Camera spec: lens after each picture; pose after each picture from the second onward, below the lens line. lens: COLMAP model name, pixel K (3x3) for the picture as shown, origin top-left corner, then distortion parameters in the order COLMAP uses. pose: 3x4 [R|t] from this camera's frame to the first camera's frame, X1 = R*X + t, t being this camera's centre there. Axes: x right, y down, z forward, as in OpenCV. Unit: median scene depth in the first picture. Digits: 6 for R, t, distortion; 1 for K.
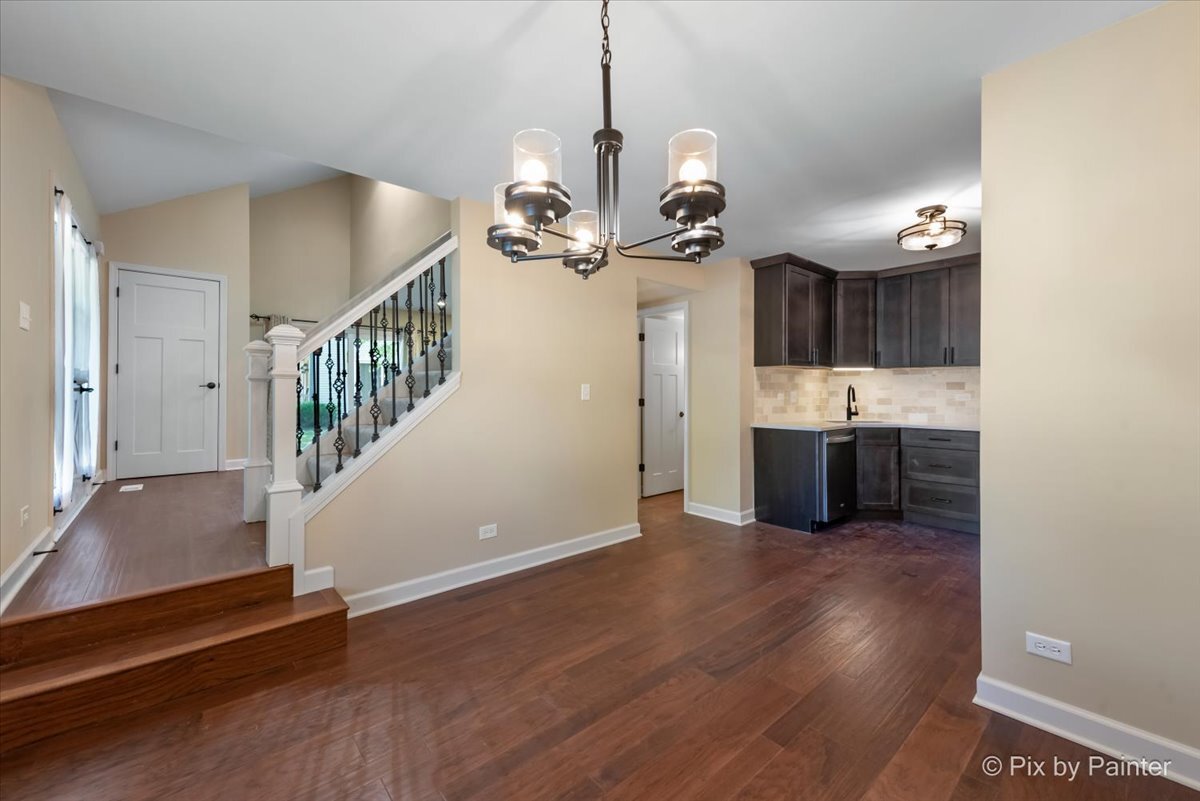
lens RADIAL K [[484.0, 0, 595.1], [0, 484.0, 393.6], [0, 0, 1]] dist [0.006316, -0.000198]
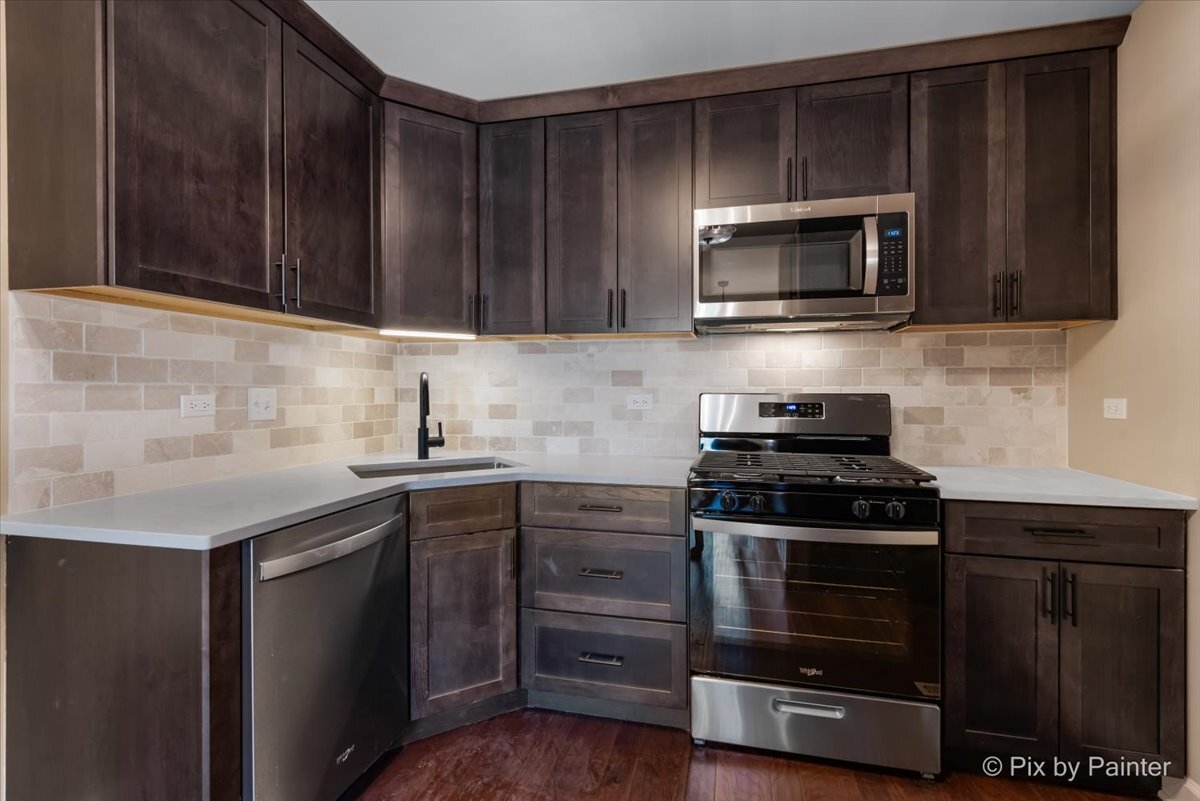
lens RADIAL K [[564.7, 0, 597.3], [0, 564.7, 391.0], [0, 0, 1]] dist [0.008467, -0.002188]
pose [[0.818600, 0.002268, 0.574359, 0.401200], [-0.000027, 0.999992, -0.003909, -0.001236], [-0.574363, 0.003184, 0.818594, 0.564914]]
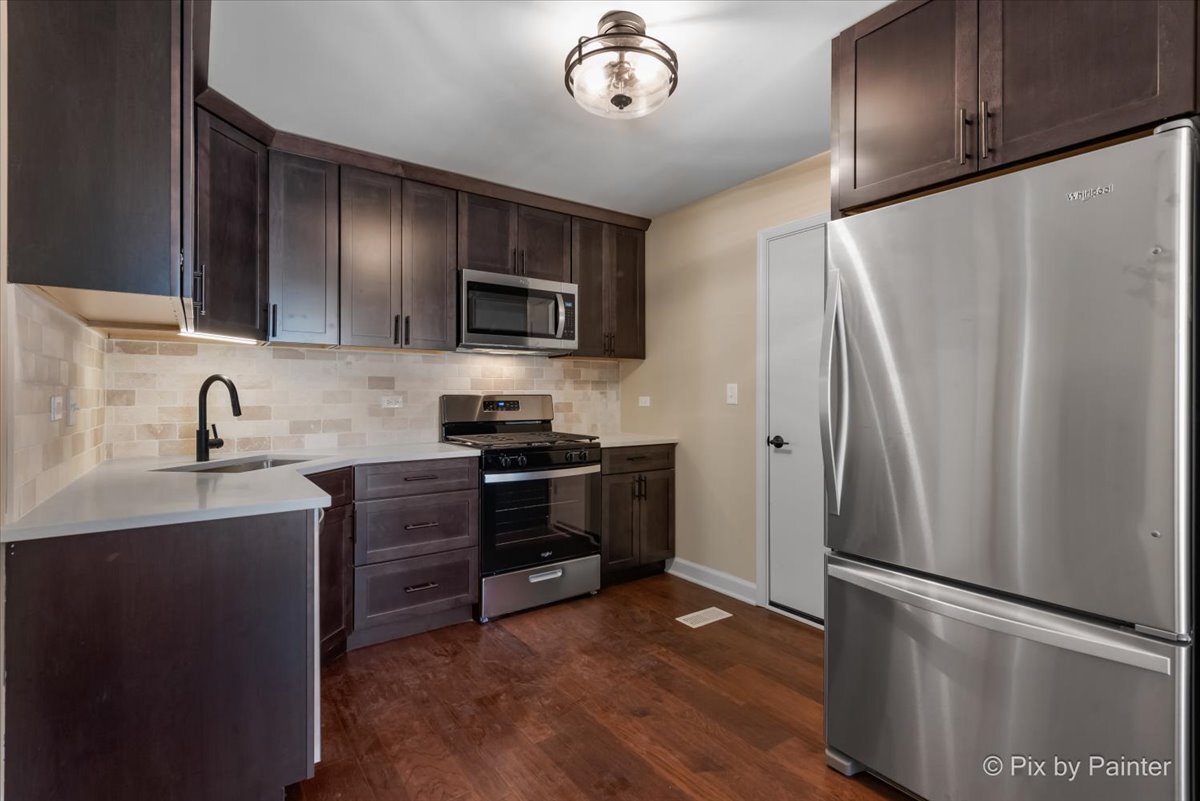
lens RADIAL K [[564.7, 0, 606.1], [0, 564.7, 393.4], [0, 0, 1]] dist [0.008467, -0.002188]
pose [[0.085561, 0.003367, 0.996327, 0.075598], [0.004305, 0.999984, -0.003749, 0.000647], [-0.996324, 0.004610, 0.085545, 0.670573]]
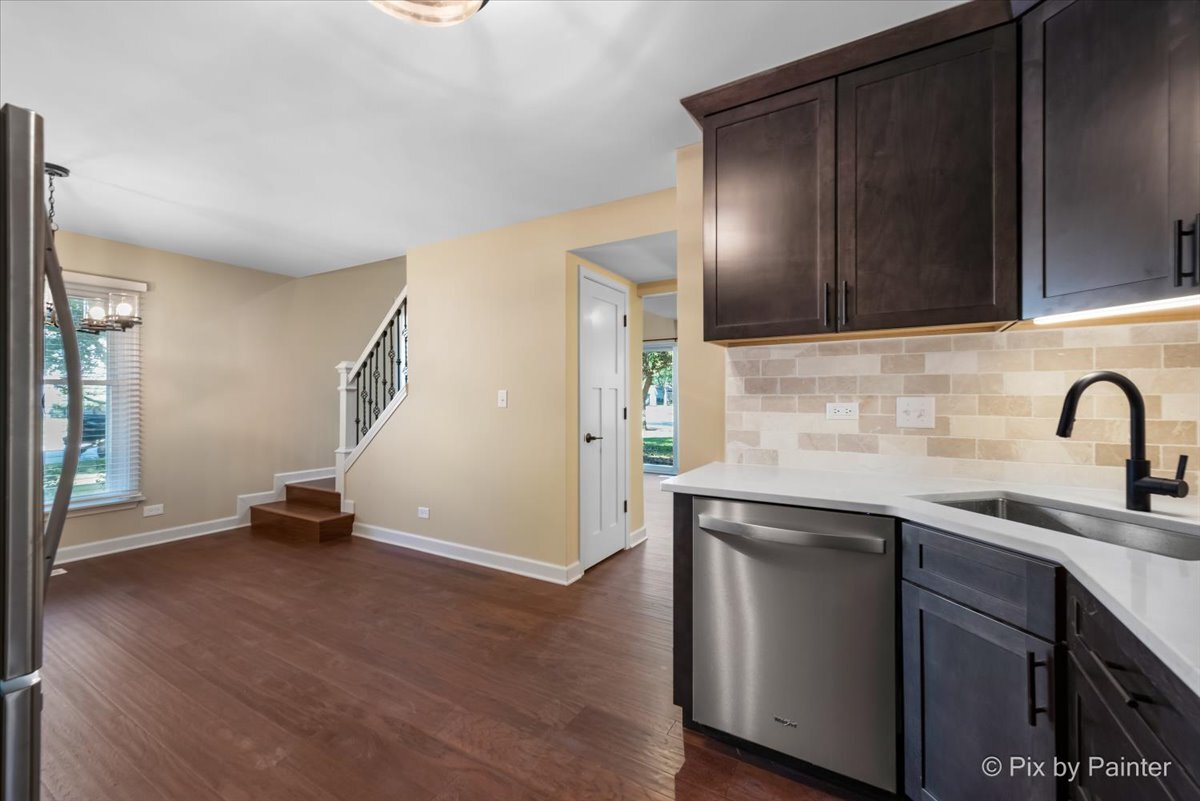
lens RADIAL K [[484.0, 0, 601.7], [0, 484.0, 399.4], [0, 0, 1]] dist [0.006316, -0.000198]
pose [[0.323771, 0.004334, -0.946126, 0.738346], [-0.002976, 0.999989, 0.003563, -0.003998], [0.946131, 0.001662, 0.323780, 0.703320]]
